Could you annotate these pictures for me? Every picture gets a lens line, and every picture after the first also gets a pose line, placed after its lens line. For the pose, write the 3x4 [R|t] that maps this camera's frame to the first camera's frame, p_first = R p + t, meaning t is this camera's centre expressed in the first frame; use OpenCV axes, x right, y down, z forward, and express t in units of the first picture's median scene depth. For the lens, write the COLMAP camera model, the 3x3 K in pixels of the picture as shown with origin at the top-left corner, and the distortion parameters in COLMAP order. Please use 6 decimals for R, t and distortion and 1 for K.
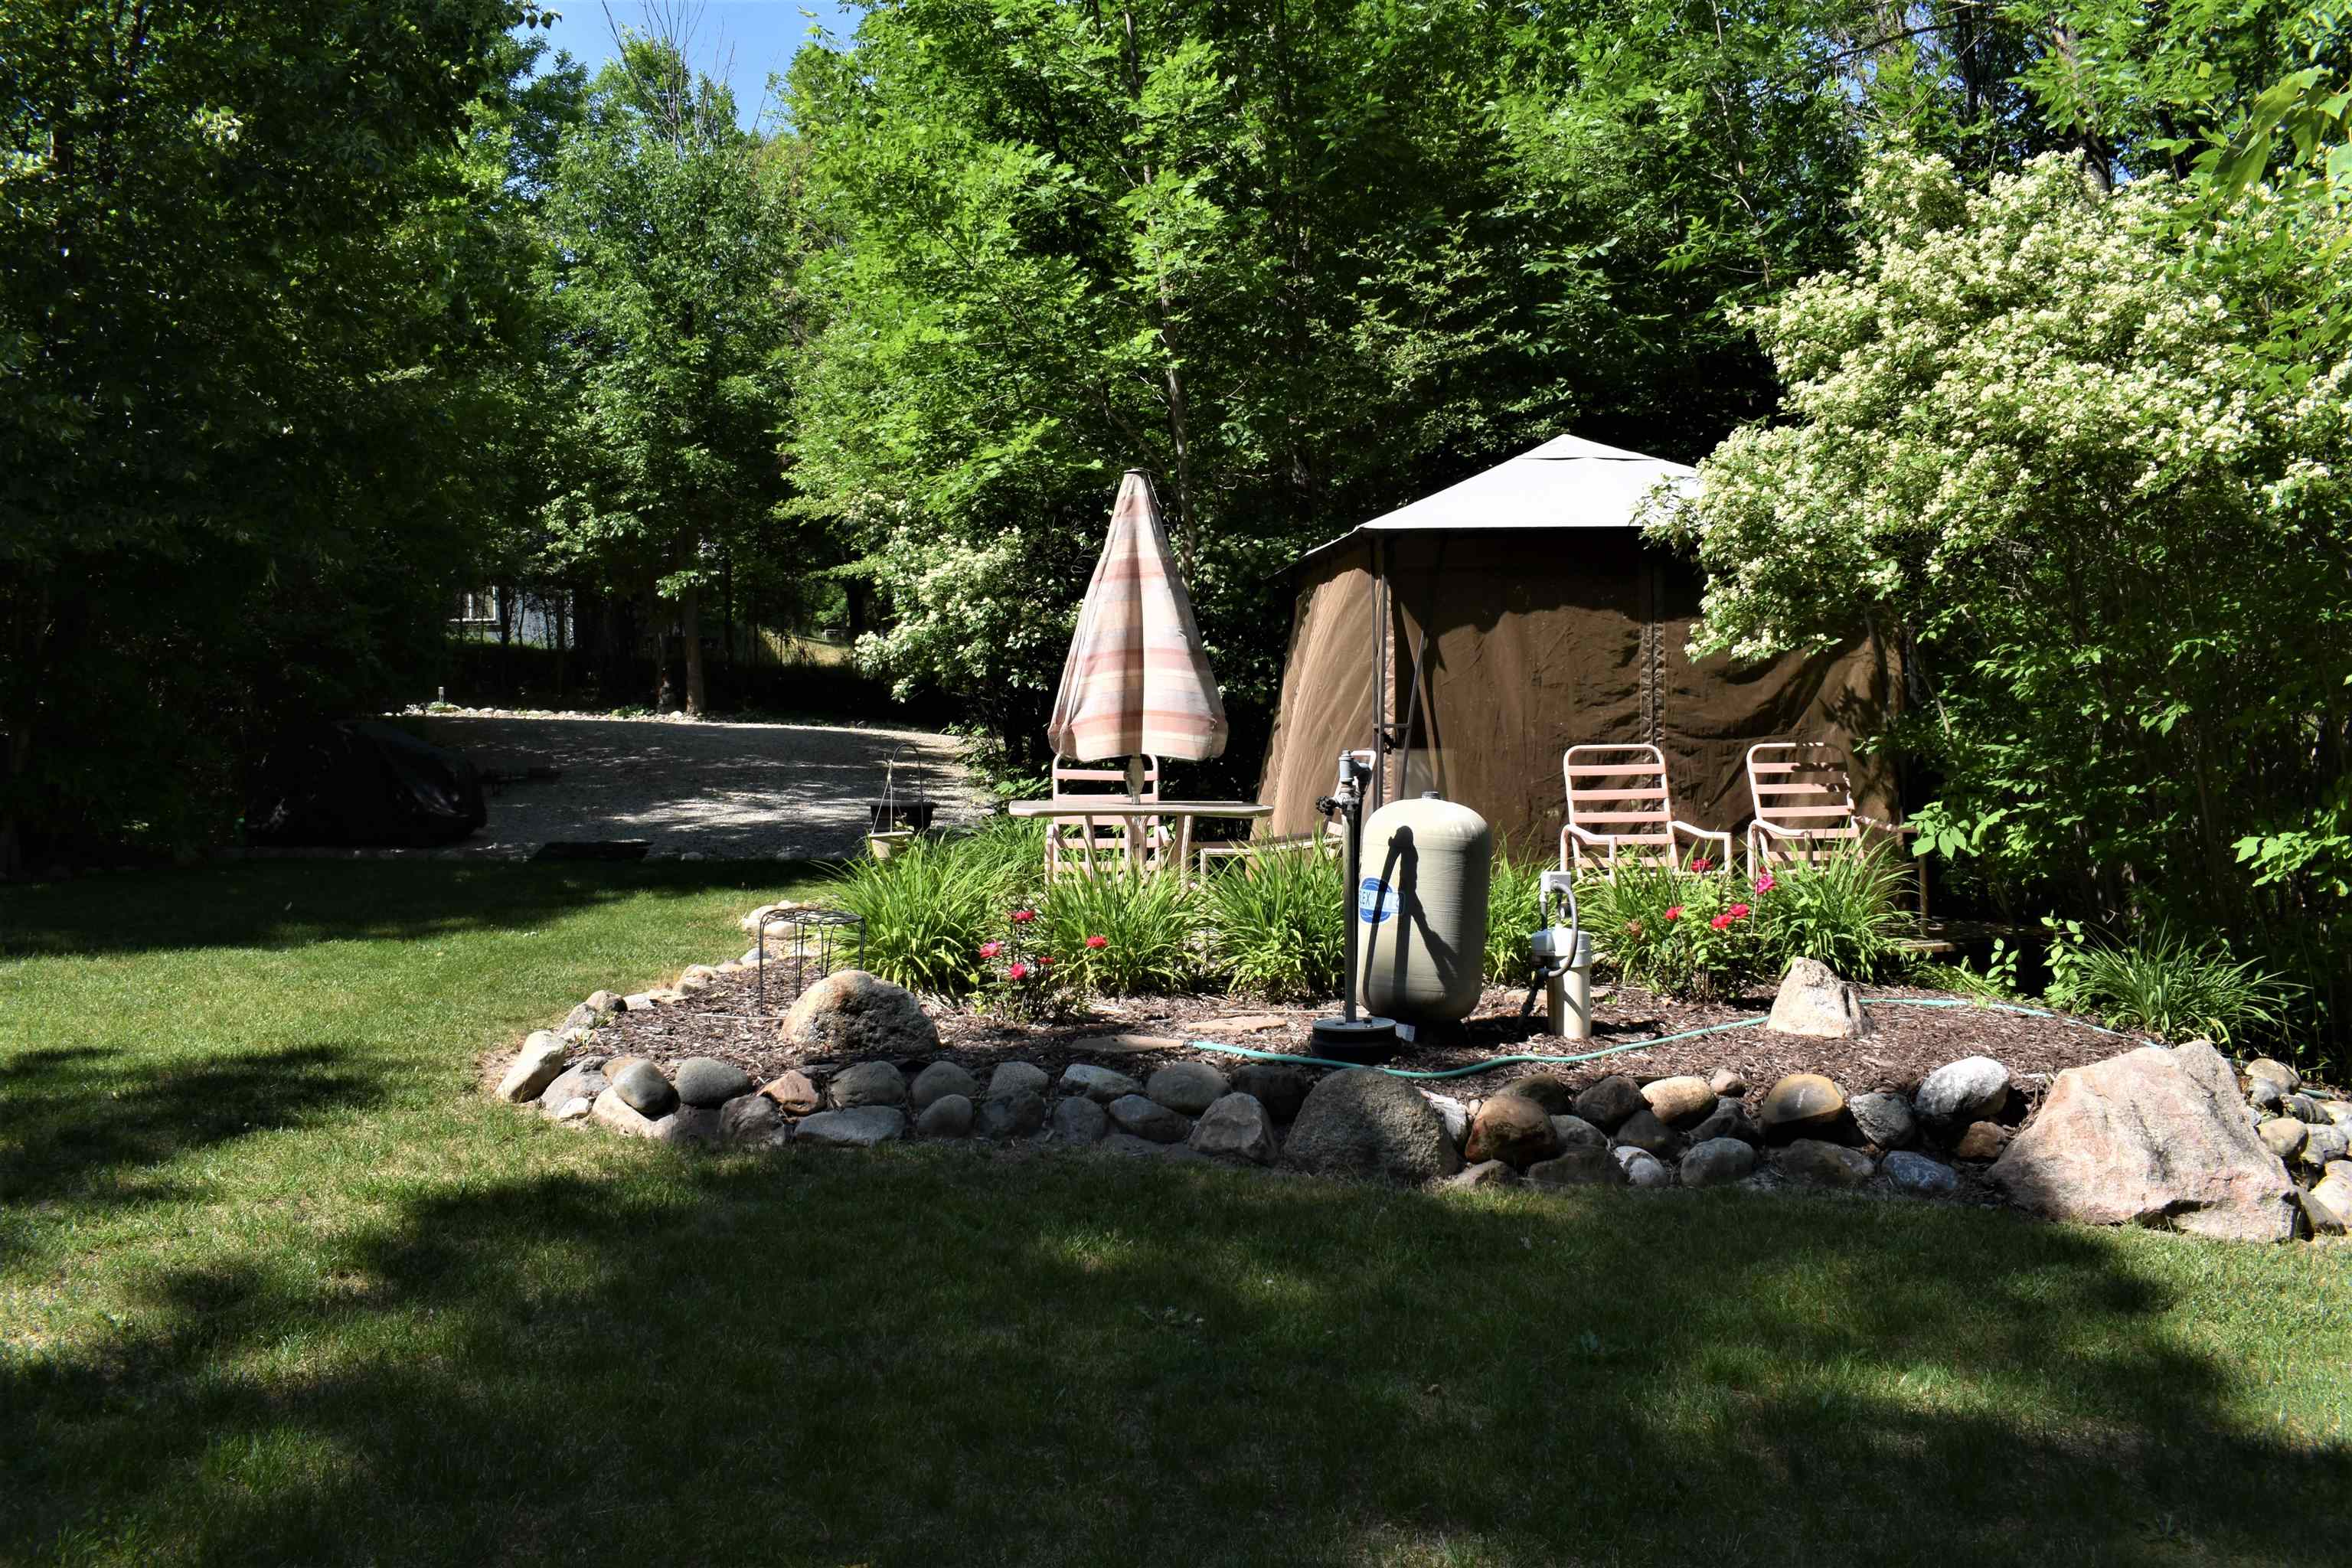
lens RADIAL K [[1847.1, 0, 1200.9], [0, 1847.1, 781.3], [0, 0, 1]] dist [-0.093398, 0.016266]
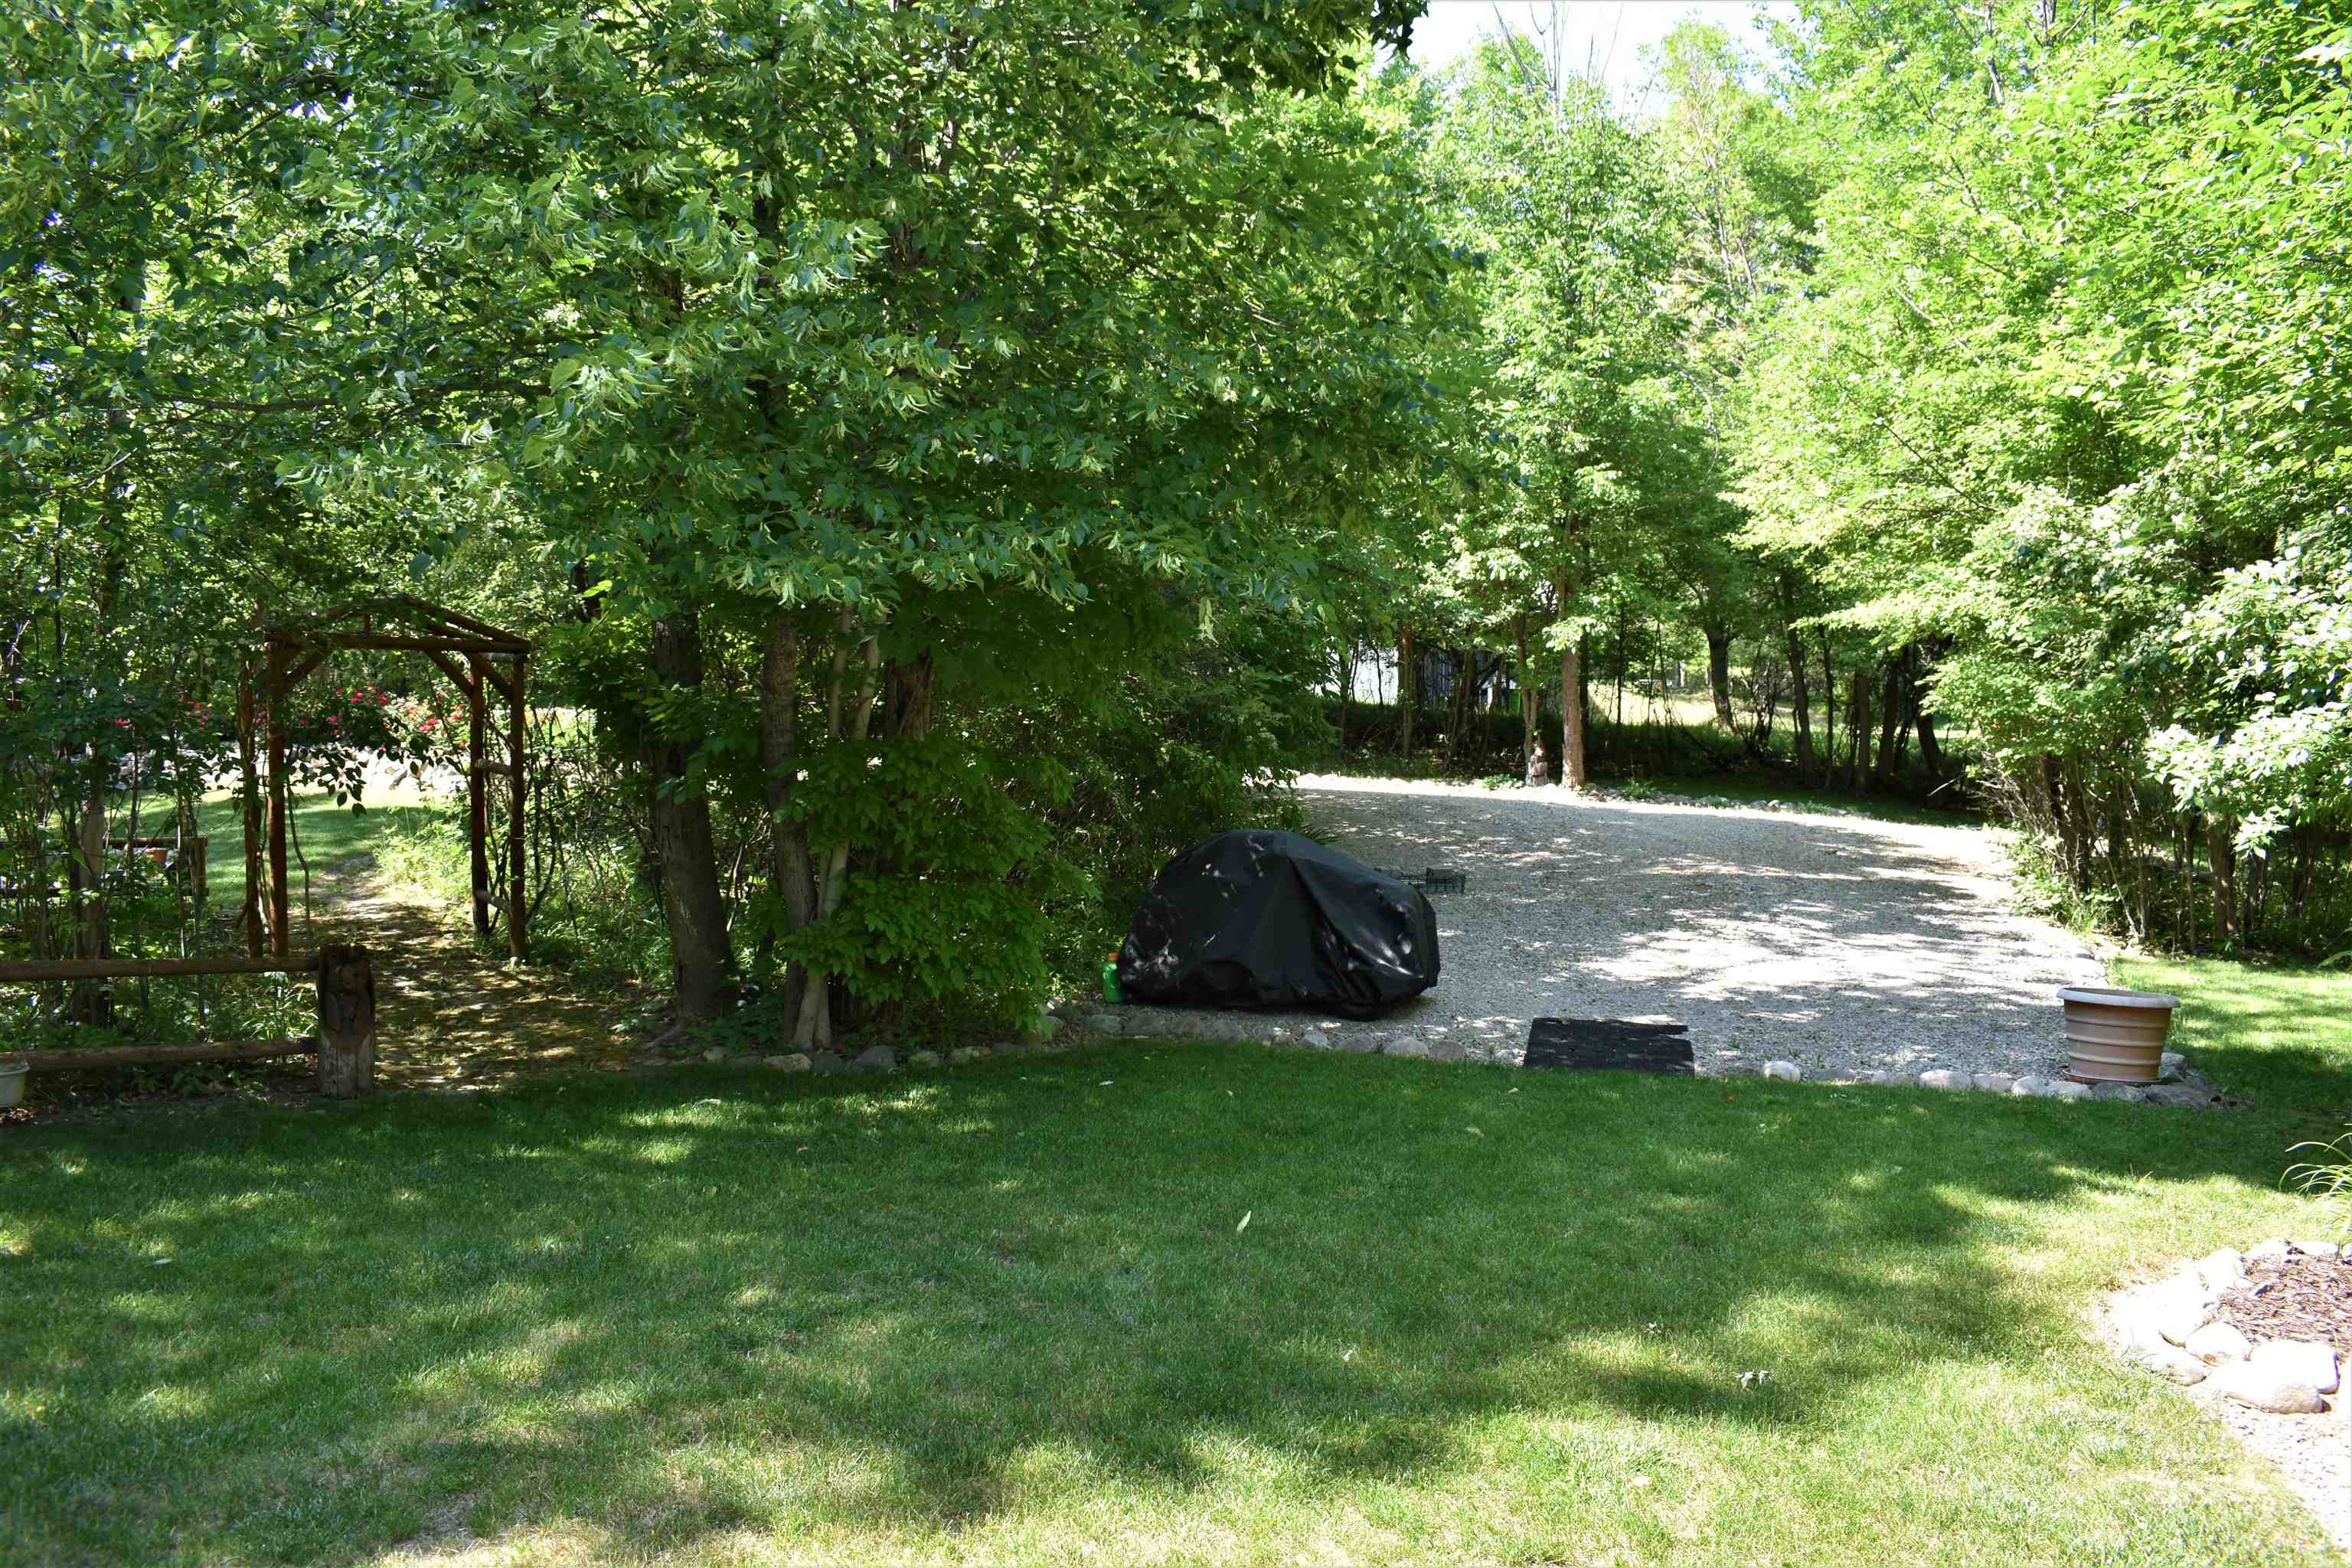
lens RADIAL K [[1847.1, 0, 1200.9], [0, 1847.1, 781.3], [0, 0, 1]] dist [-0.093398, 0.016266]
pose [[0.919397, 0.022442, -0.392689, -0.109792], [-0.032395, 0.999300, -0.018736, -0.020031], [0.391994, 0.029947, 0.919480, 0.171945]]
